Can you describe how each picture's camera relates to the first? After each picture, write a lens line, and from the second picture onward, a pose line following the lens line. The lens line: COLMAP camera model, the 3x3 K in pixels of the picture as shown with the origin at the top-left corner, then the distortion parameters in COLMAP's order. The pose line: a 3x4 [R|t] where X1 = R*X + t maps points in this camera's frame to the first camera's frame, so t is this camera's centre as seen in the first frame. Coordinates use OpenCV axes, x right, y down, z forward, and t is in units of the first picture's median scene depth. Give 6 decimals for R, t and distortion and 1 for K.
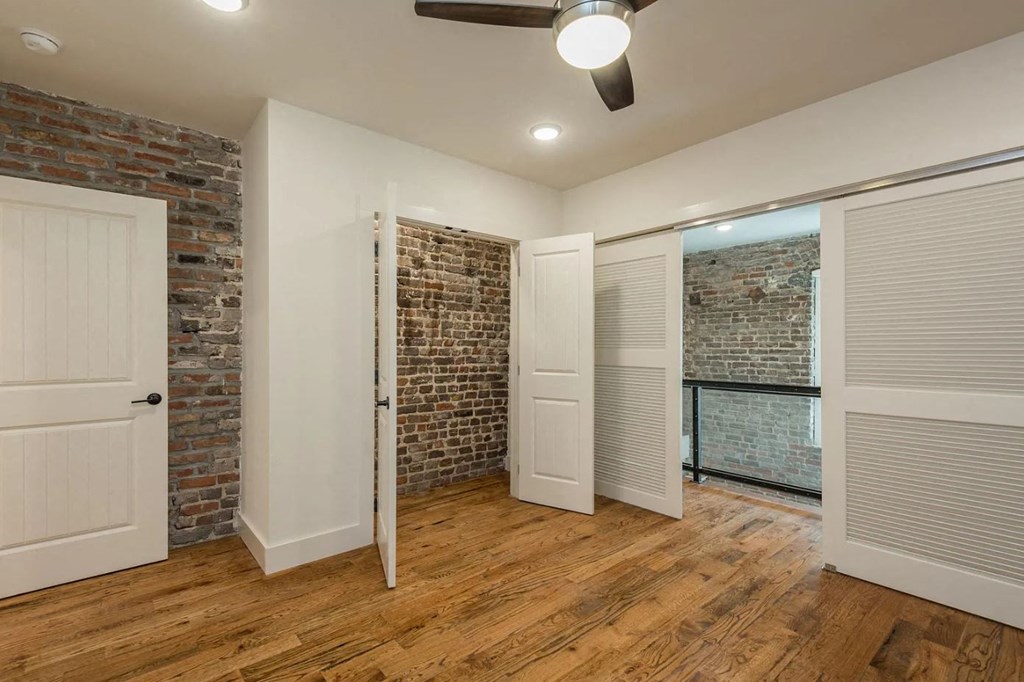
lens RADIAL K [[467.2, 0, 503.9], [0, 467.2, 345.8], [0, 0, 1]] dist [0.015589, -0.001699]
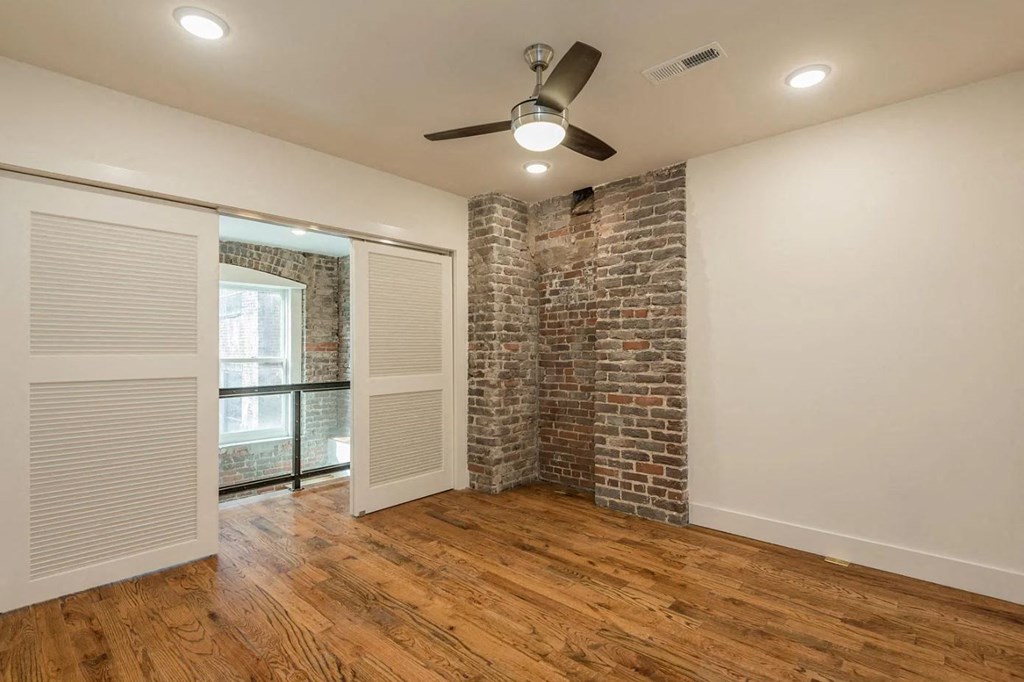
lens RADIAL K [[467.2, 0, 519.6], [0, 467.2, 353.8], [0, 0, 1]] dist [0.015589, -0.001699]
pose [[-0.121385, -0.008091, 0.992573, -0.732803], [0.006637, 0.999938, 0.008963, 0.005250], [-0.992583, 0.007676, -0.121324, 0.760218]]
